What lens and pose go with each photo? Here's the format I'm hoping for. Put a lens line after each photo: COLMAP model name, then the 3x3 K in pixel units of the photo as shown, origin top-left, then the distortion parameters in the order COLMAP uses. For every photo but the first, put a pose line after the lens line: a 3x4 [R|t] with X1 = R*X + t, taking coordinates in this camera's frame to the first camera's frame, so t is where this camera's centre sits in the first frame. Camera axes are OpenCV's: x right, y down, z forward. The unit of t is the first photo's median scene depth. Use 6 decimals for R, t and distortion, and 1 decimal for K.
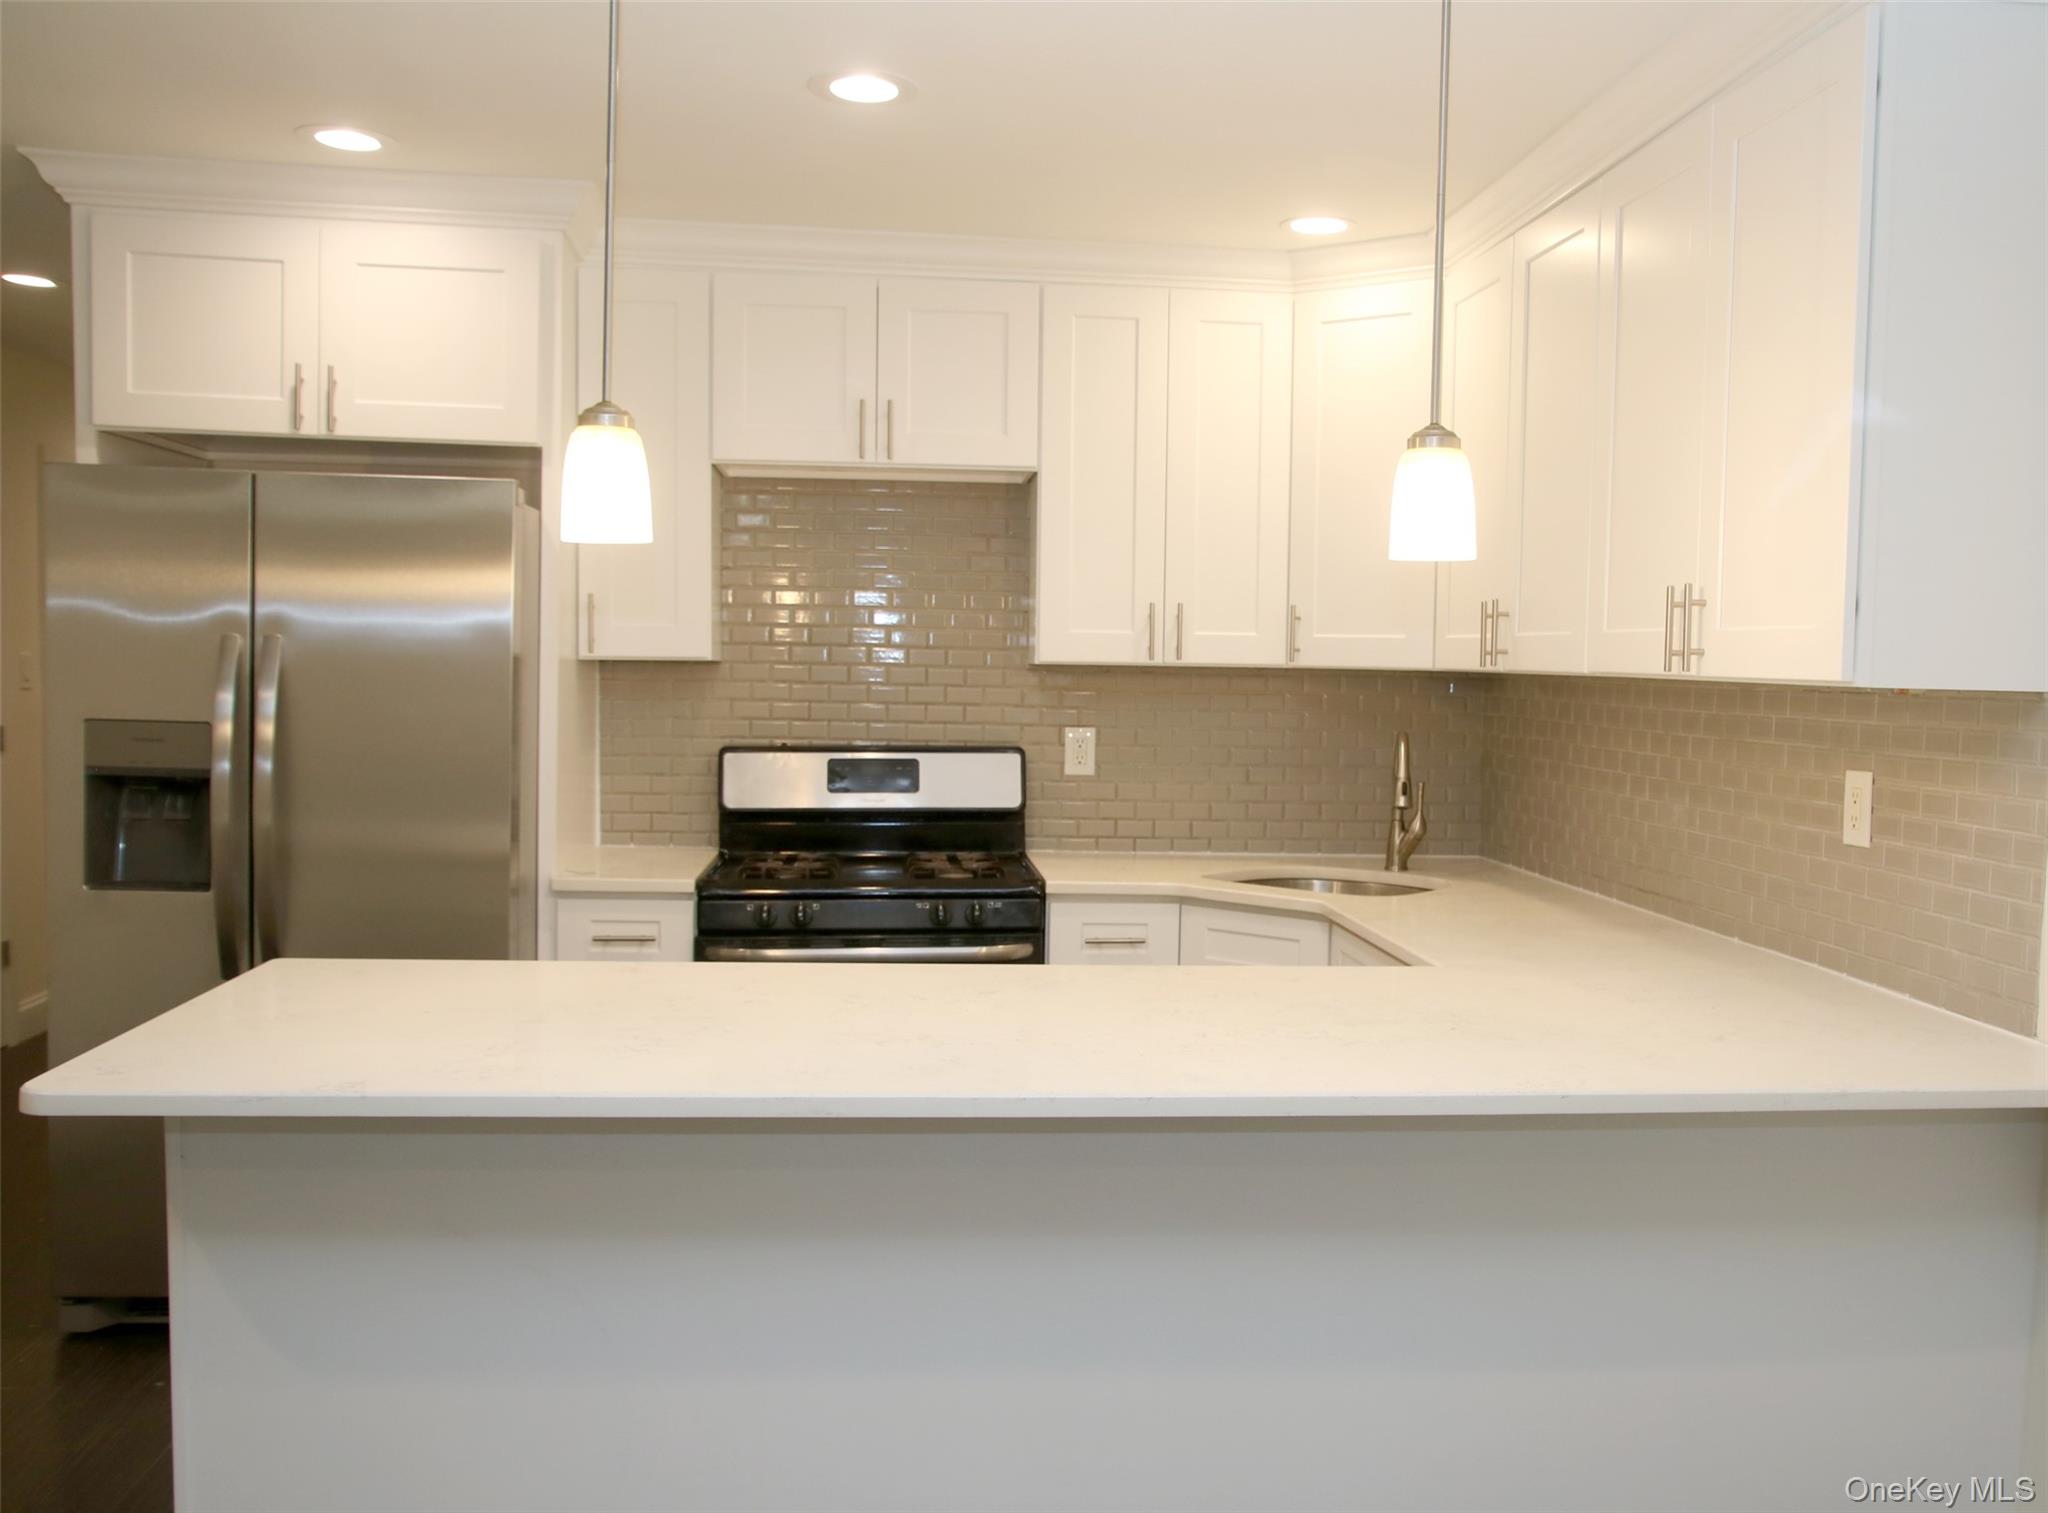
lens RADIAL K [[1811.2, 0, 1023.9], [0, 1811.2, 845.5], [0, 0, 1]] dist [-0.093066, 0.012665]
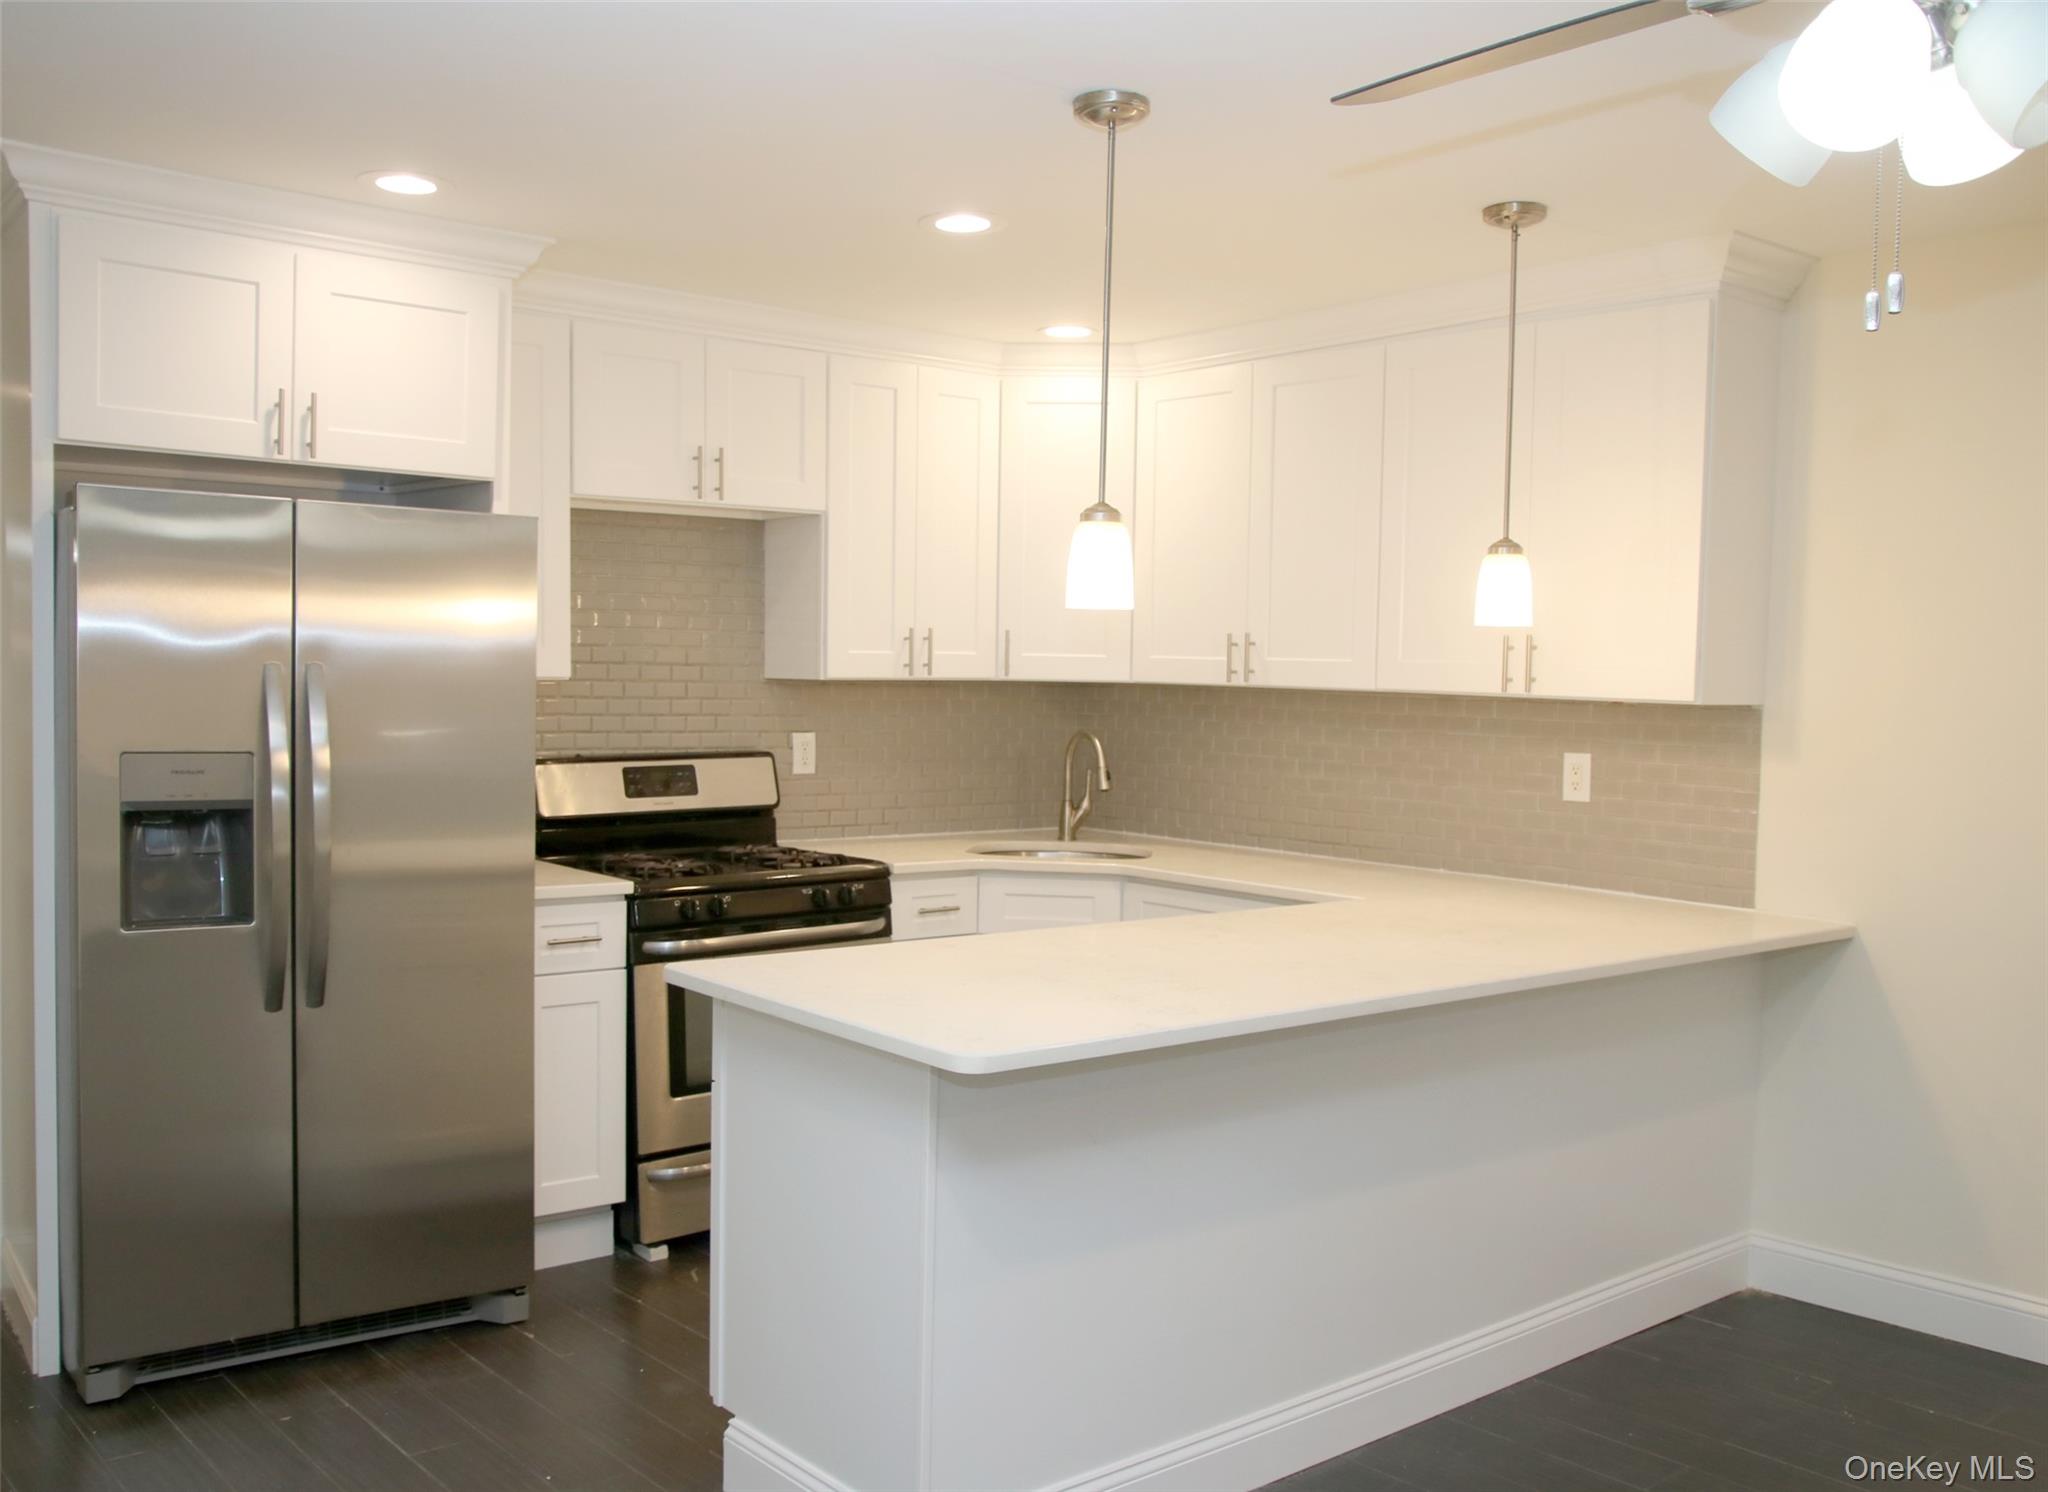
lens RADIAL K [[1777.4, 0, 1024.5], [0, 1777.4, 851.4], [0, 0, 1]] dist [-0.097458, -0.011009]
pose [[0.850386, -0.057841, 0.522970, -0.505086], [0.051055, 0.998320, 0.027397, -0.015433], [-0.523676, 0.003403, 0.851911, -0.040379]]
